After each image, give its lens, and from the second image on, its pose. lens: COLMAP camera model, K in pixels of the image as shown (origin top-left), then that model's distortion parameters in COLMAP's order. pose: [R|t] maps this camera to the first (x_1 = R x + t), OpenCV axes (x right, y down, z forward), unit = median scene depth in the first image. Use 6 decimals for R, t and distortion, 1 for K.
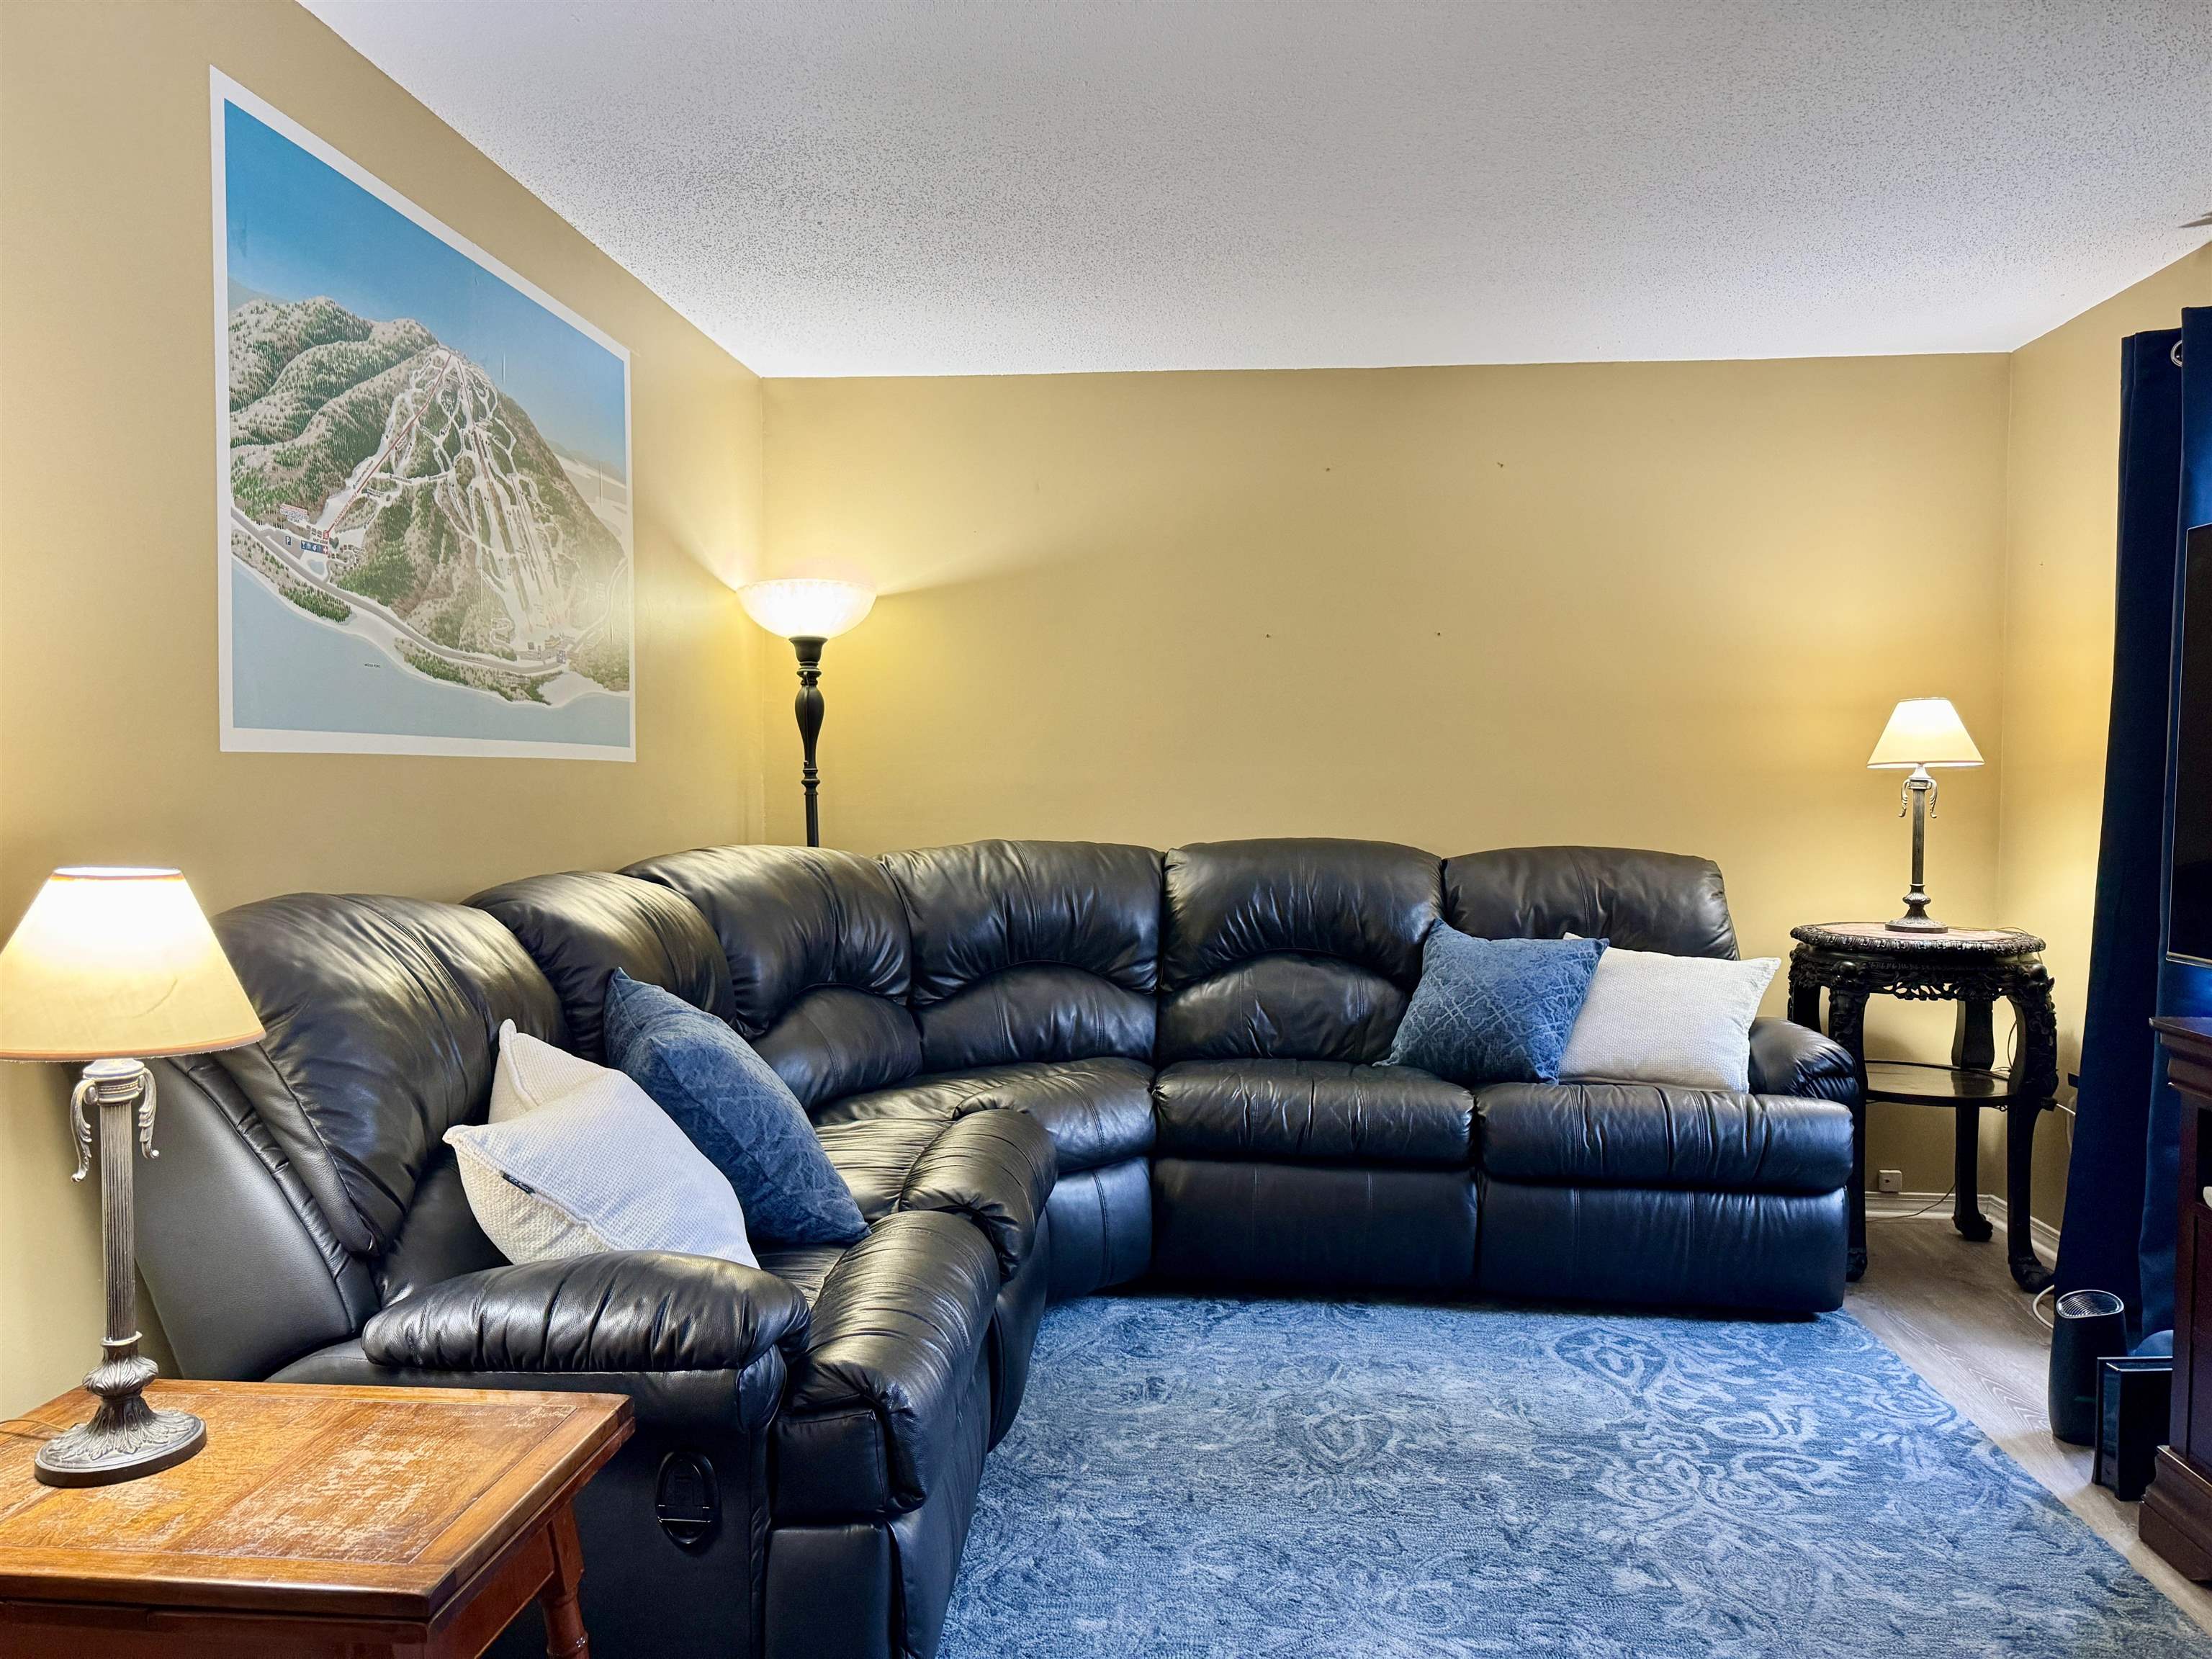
lens RADIAL K [[1557.1, 0, 1106.0], [0, 1557.1, 829.5], [0, 0, 1]] dist [0.084900, -0.138189]
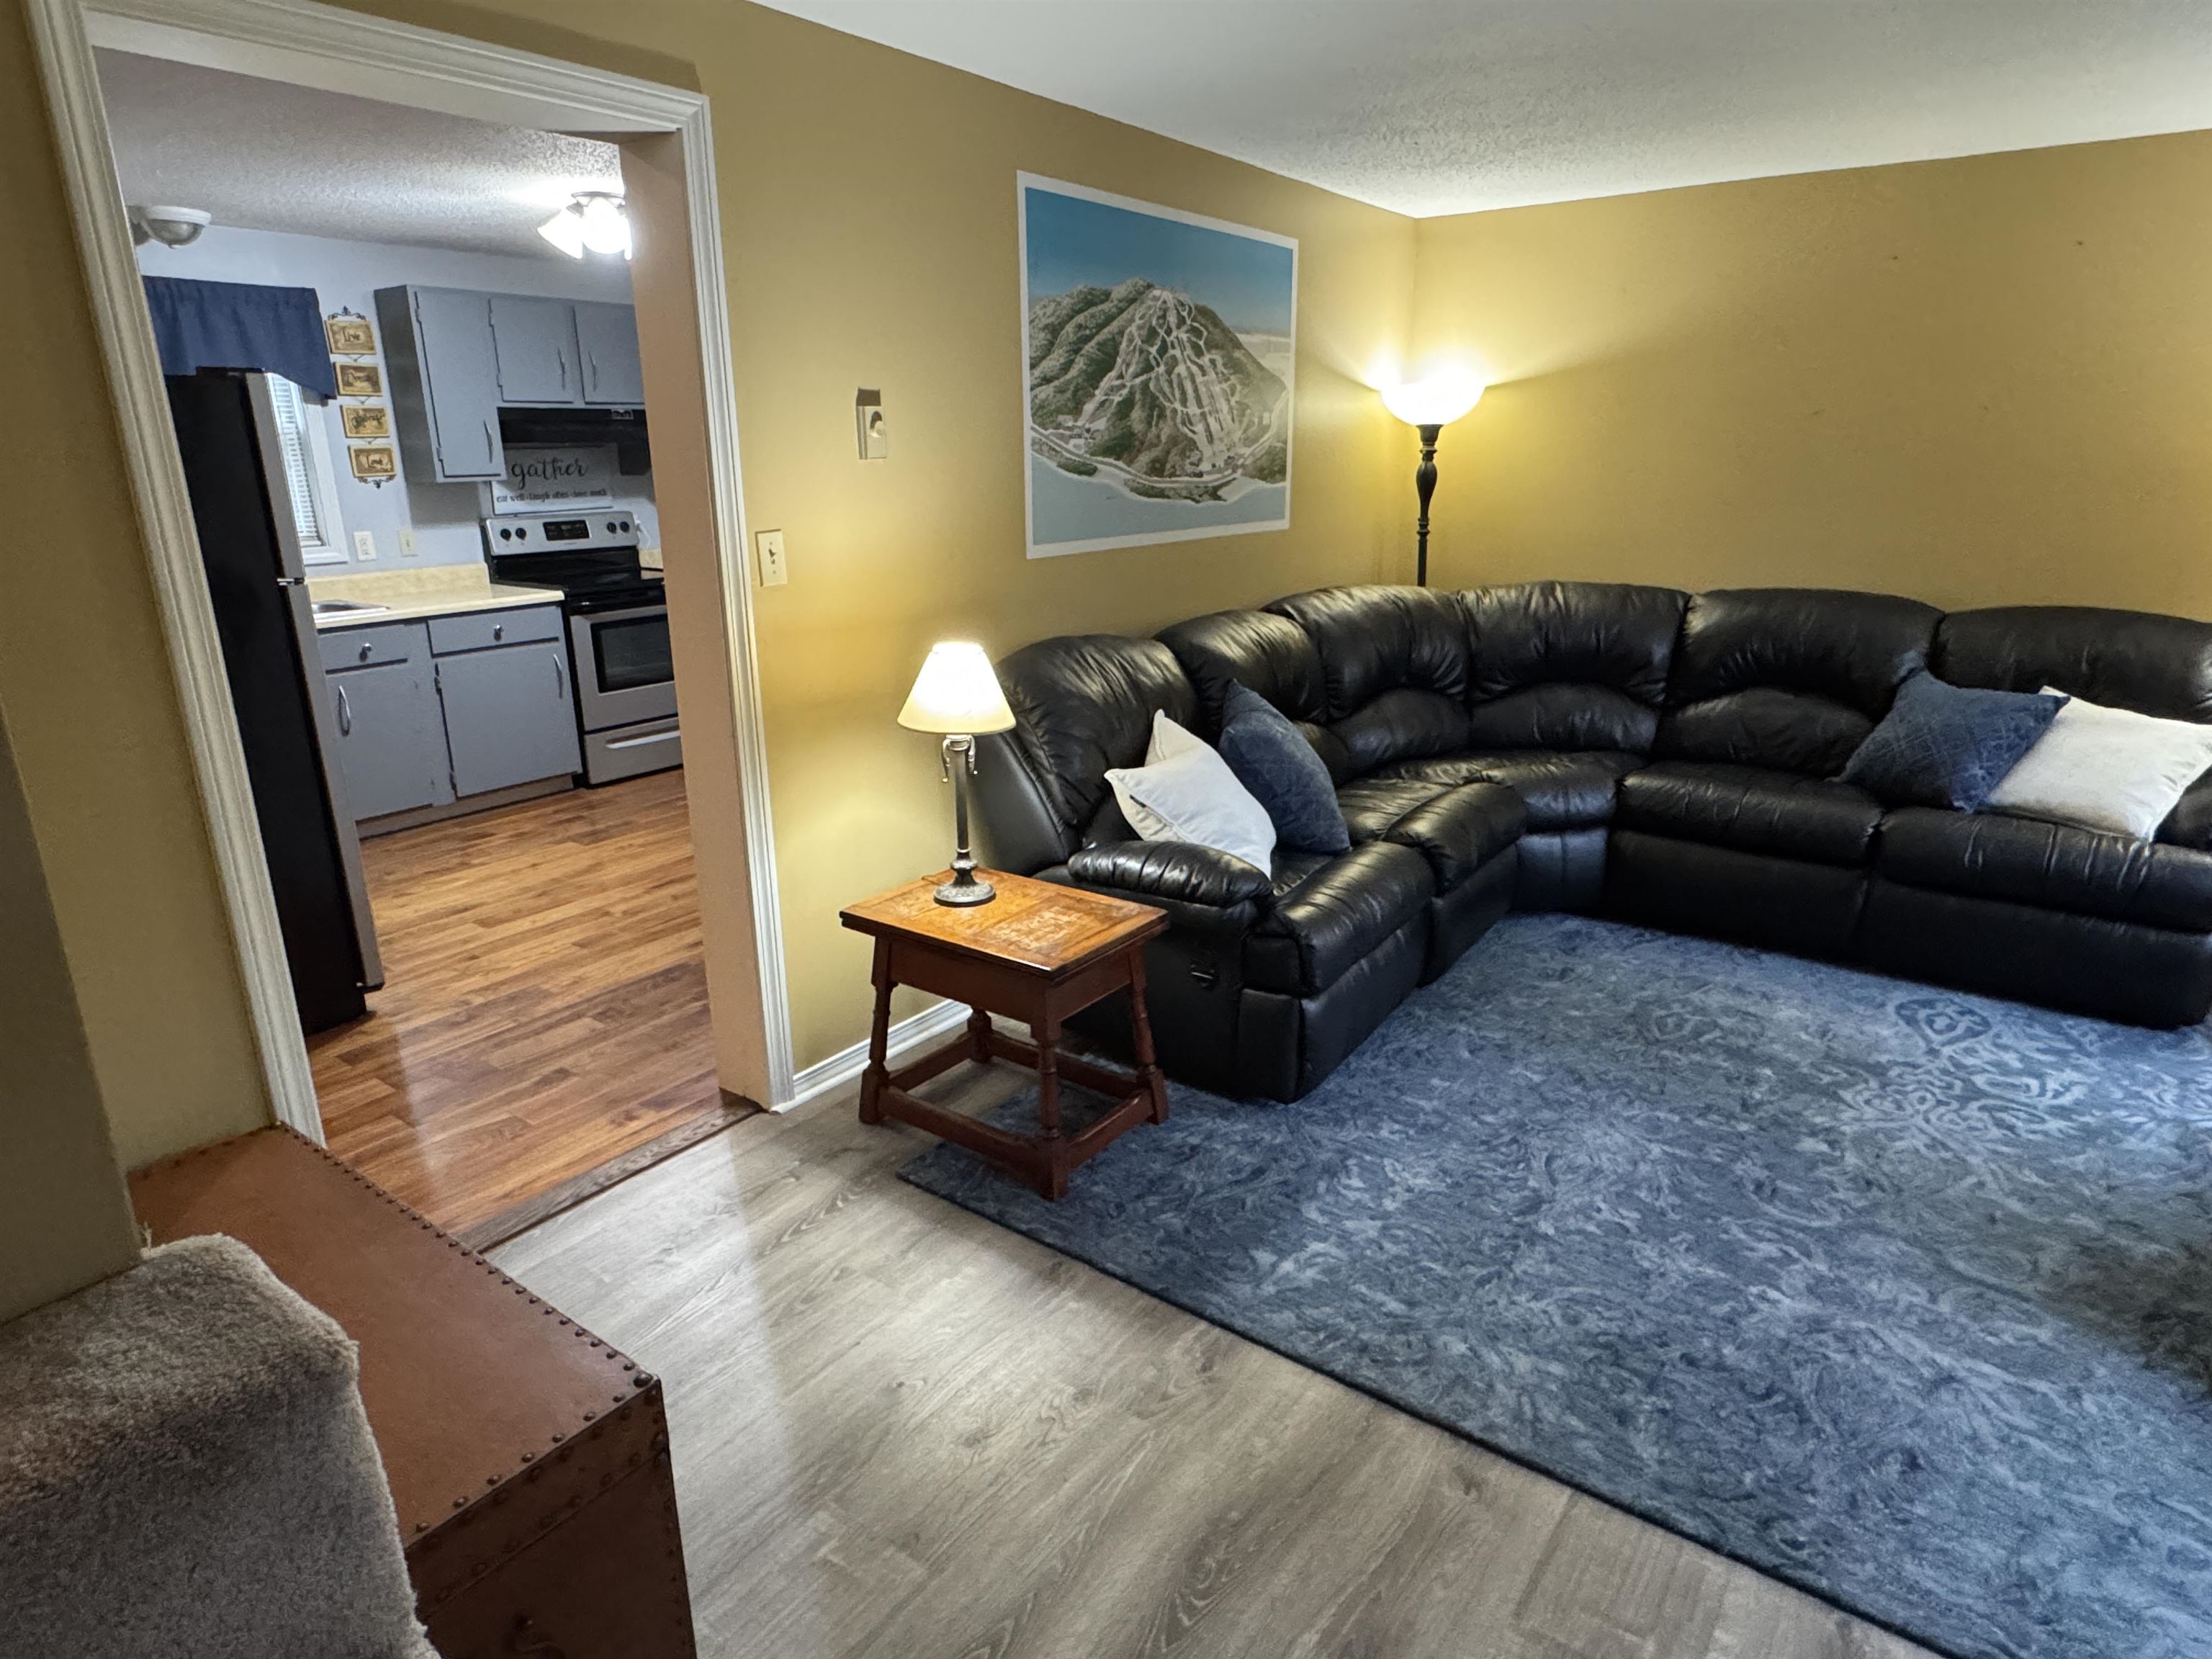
lens RADIAL K [[1273.7, 0, 1095.7], [0, 1273.7, 830.7], [0, 0, 1]] dist [-0.004113, 0.001803]
pose [[0.853829, 0.139503, -0.501512, 0.266276], [-0.004452, 0.965343, 0.260945, -0.108043], [0.520534, -0.220570, 0.824859, -0.245461]]
